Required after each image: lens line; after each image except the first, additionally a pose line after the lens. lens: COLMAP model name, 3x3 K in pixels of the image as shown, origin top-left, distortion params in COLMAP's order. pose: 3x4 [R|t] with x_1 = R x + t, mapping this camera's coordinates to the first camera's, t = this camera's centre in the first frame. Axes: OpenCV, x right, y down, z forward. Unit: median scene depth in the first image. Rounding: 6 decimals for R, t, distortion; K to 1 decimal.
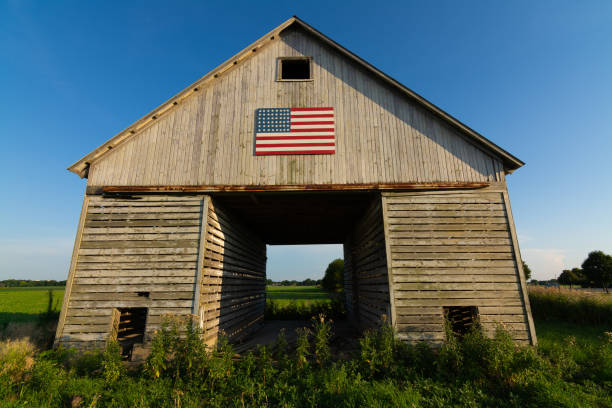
lens RADIAL K [[299.5, 0, 307.6], [0, 299.5, 199.2], [0, 0, 1]] dist [-0.002357, 0.000314]
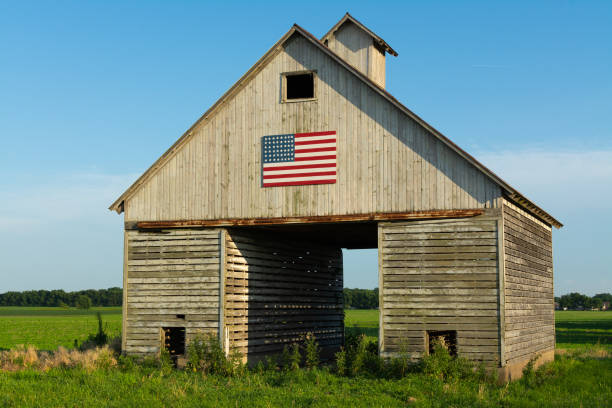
lens RADIAL K [[936.2, 0, 305.7], [0, 936.2, 203.2], [0, 0, 1]] dist [0.023095, 0.000000]
pose [[0.936478, -0.030691, -0.349381, 1.133739], [0.089314, 0.984191, 0.152943, -0.597897], [0.339163, -0.174433, 0.924414, -2.019342]]
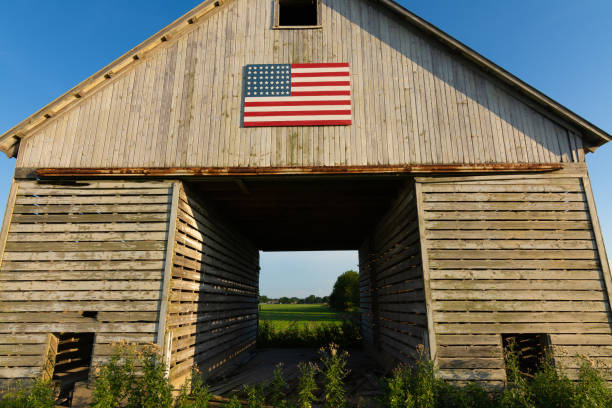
lens RADIAL K [[366.7, 0, 308.0], [0, 366.7, 199.8], [0, 0, 1]] dist [-0.002424, 0.002019]
pose [[0.999955, 0.002716, -0.009130, -0.006178], [-0.002667, 0.999982, 0.005425, 0.028634], [0.009145, -0.005401, 0.999944, 0.101609]]
